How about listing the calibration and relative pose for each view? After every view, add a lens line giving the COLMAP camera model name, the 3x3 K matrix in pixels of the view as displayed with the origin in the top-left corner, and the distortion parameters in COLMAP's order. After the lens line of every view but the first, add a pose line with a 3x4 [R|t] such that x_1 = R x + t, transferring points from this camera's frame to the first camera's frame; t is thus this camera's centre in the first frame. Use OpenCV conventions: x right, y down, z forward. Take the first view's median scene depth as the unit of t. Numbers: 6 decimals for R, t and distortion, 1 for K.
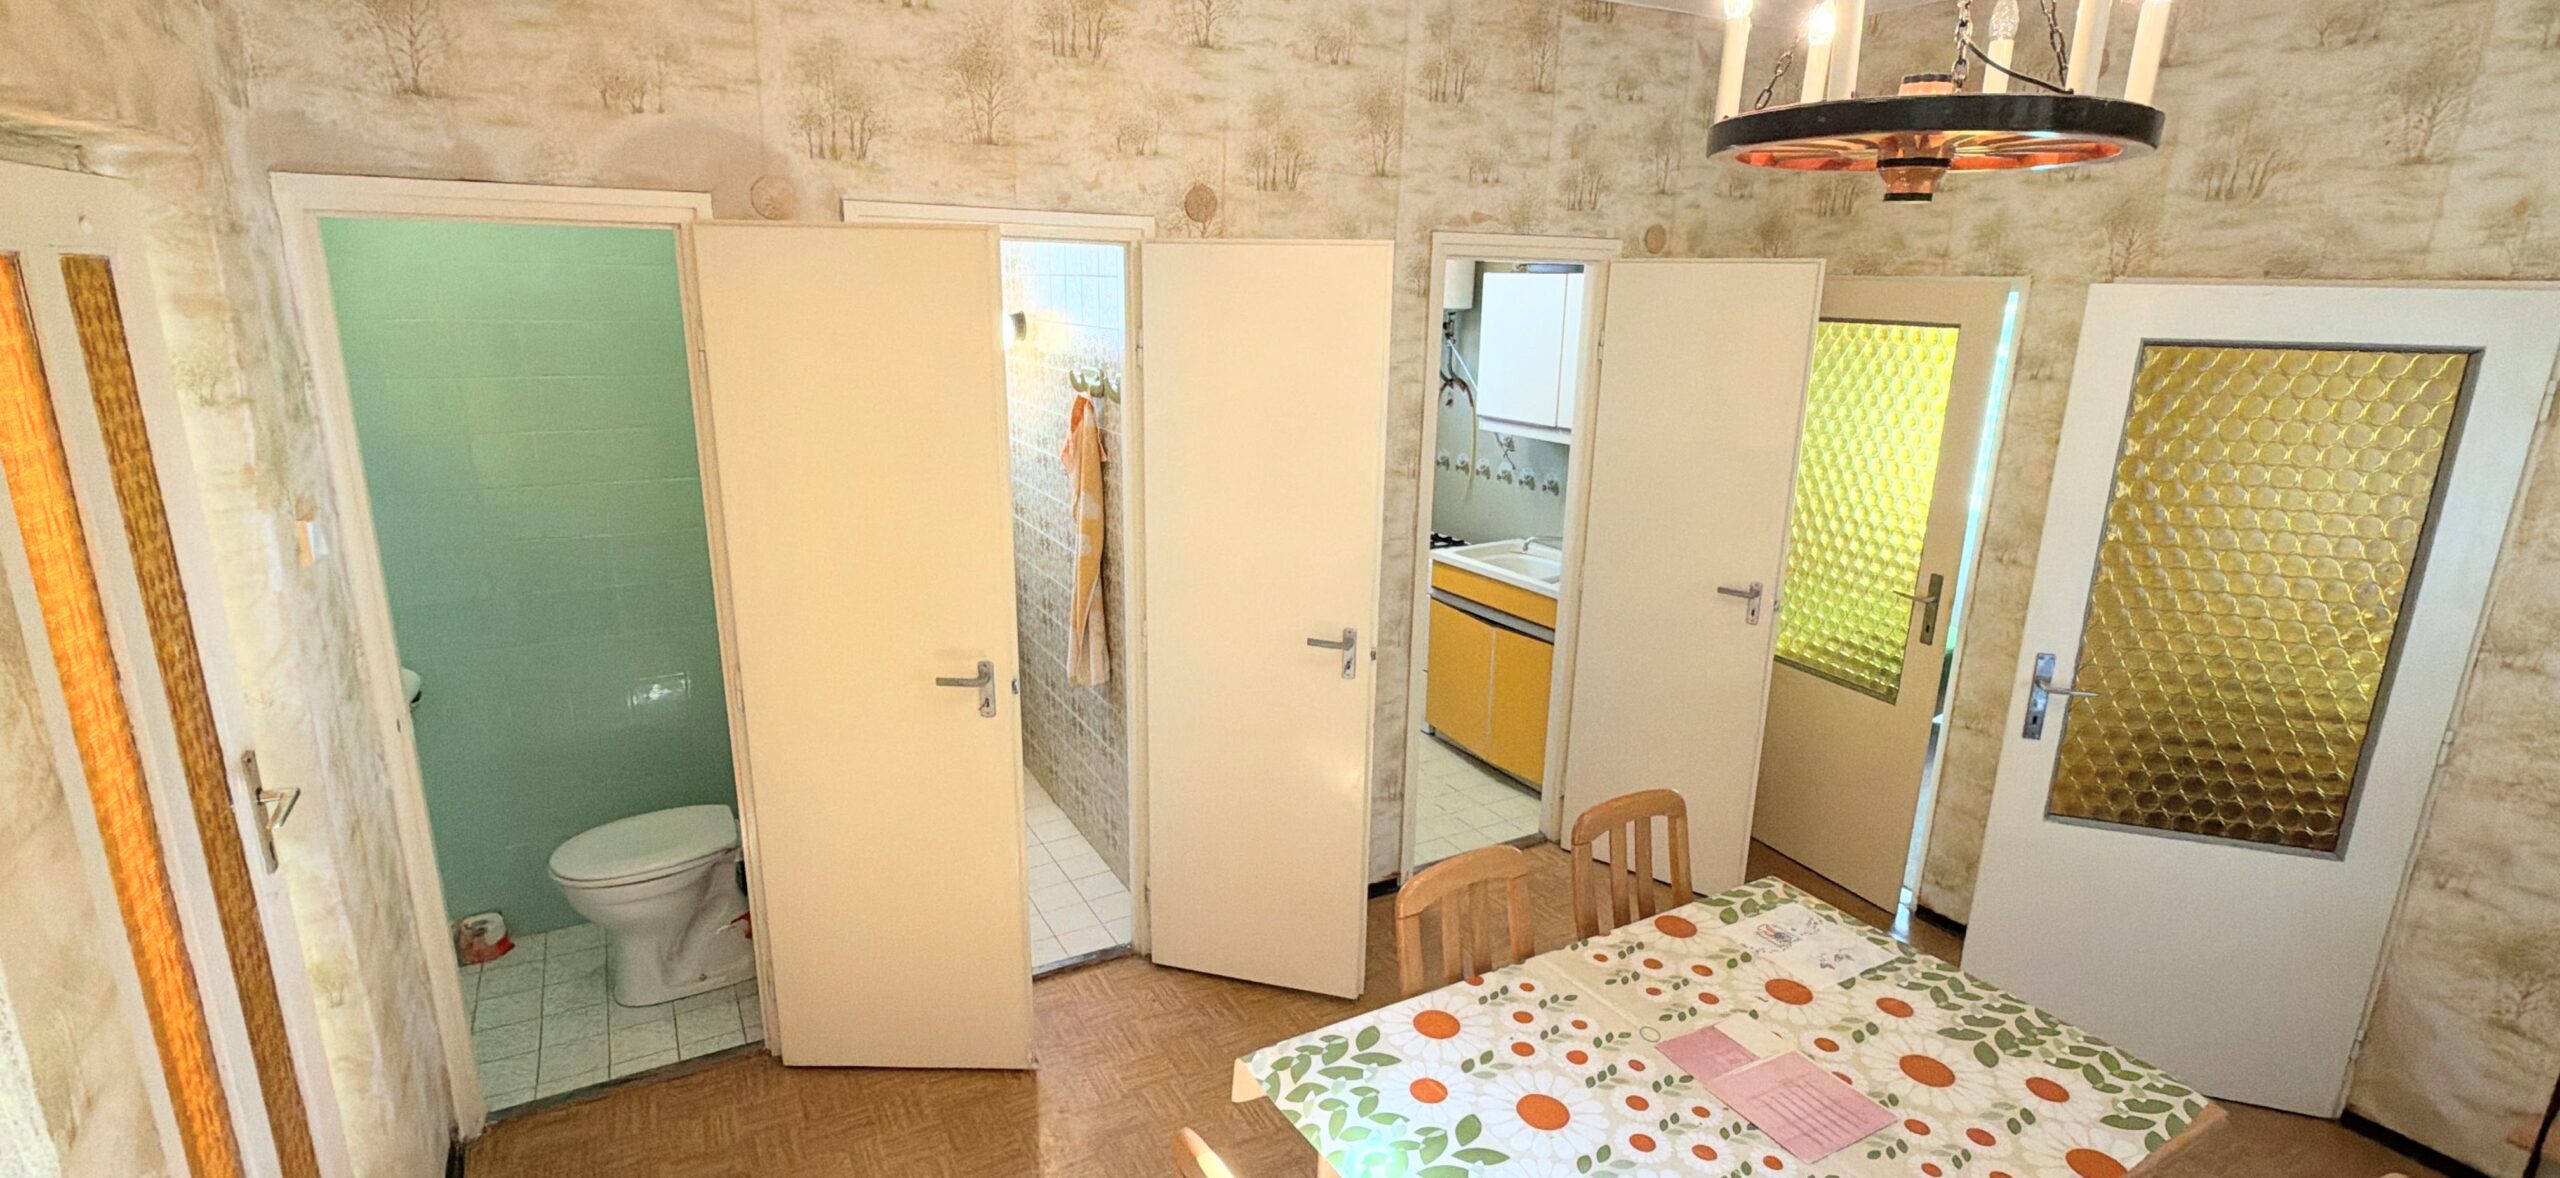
lens RADIAL K [[1165.1, 0, 1275.0], [0, 1165.1, 588.7], [0, 0, 1]] dist [-0.001925, 0.000070]
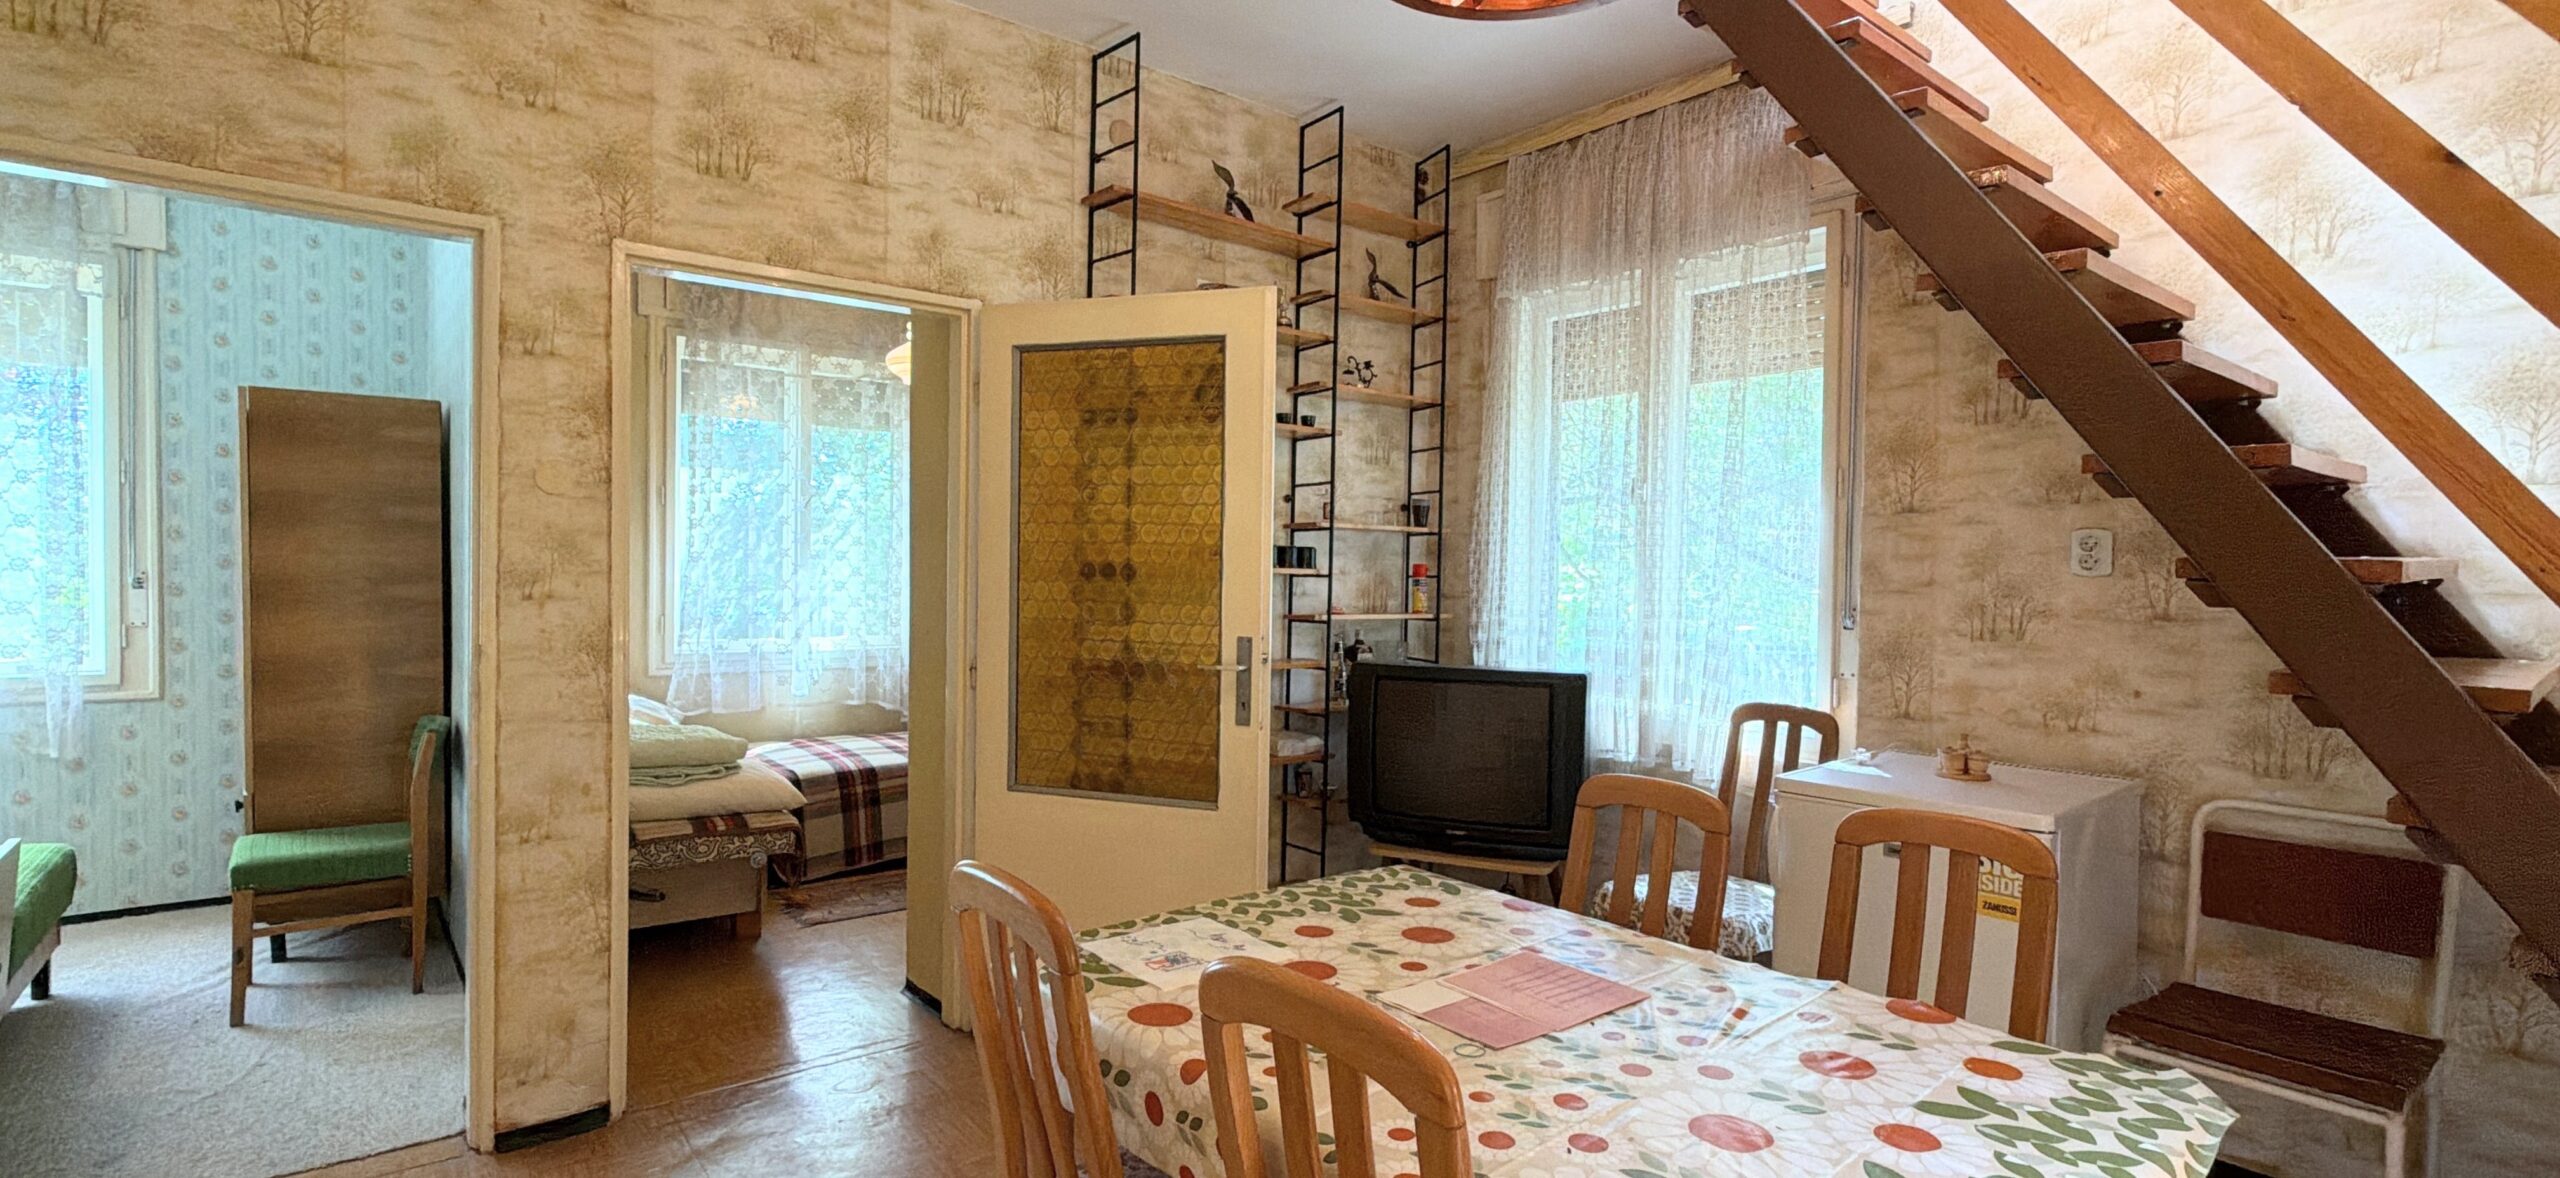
lens RADIAL K [[1165.1, 0, 1284.5], [0, 1165.1, 597.5], [0, 0, 1]] dist [-0.001925, 0.000070]
pose [[-0.174973, -0.046021, 0.983497, -0.234619], [0.230734, 0.969173, 0.086400, 0.027580], [-0.957155, 0.242044, -0.158960, 0.830622]]
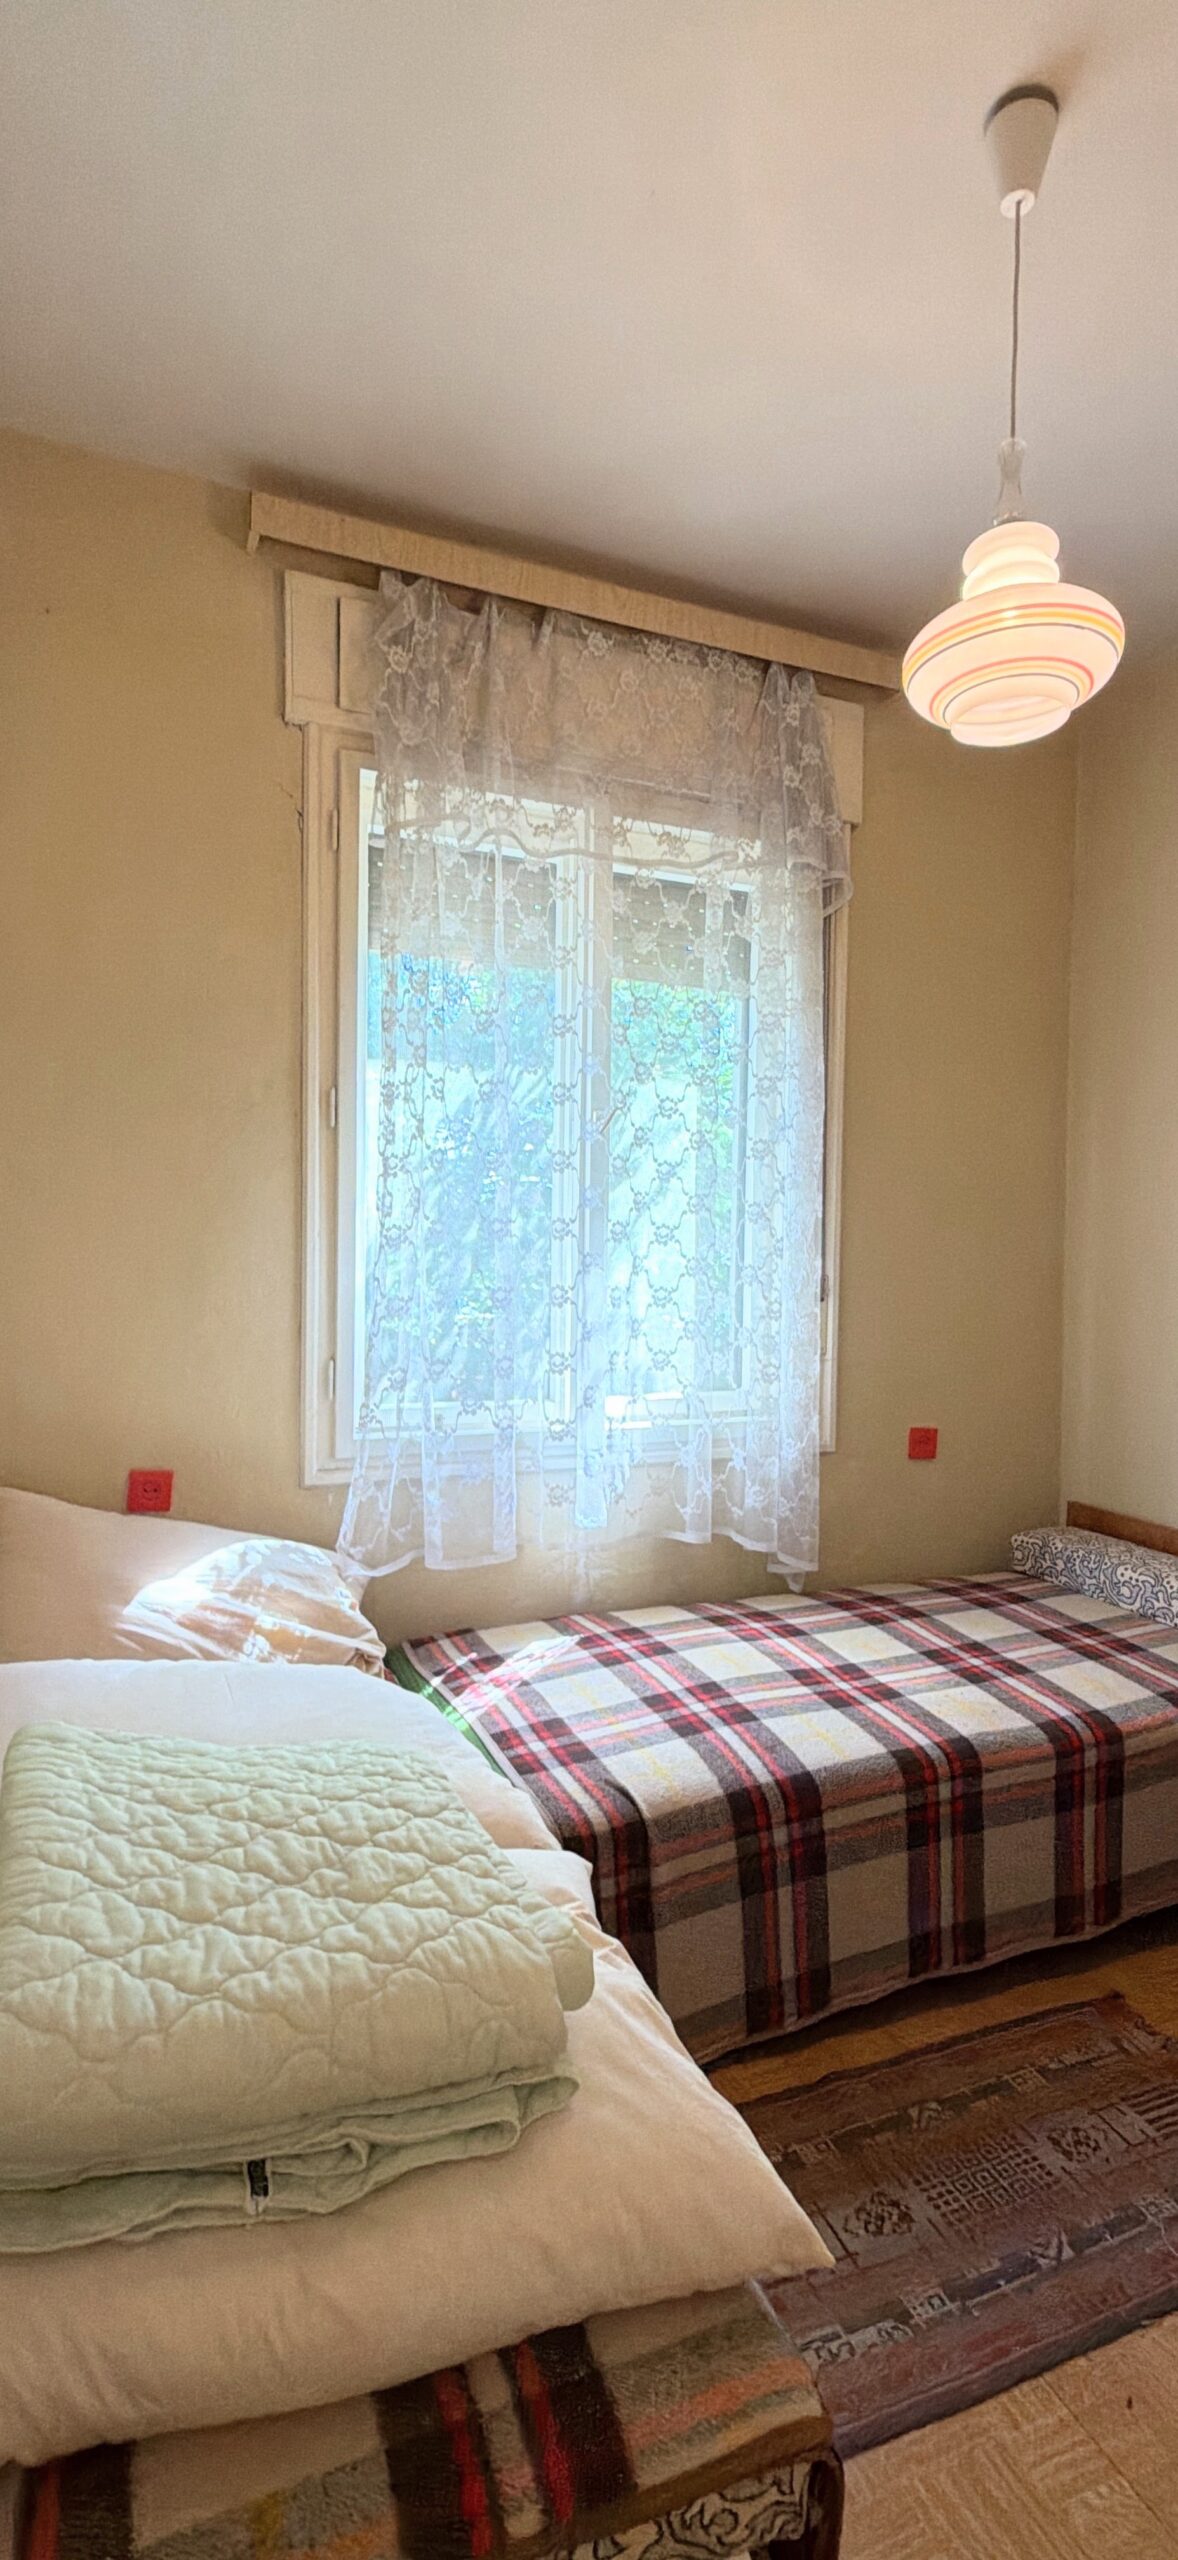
lens RADIAL K [[1165.1, 0, 599.4], [0, 1165.1, 1278.5], [0, 0, 1]] dist [-0.001925, 0.000070]
pose [[0.108458, -0.046209, 0.993027, 0.372280], [0.241767, 0.970153, 0.018738, -0.008674], [-0.964254, 0.238048, 0.116393, 1.014337]]
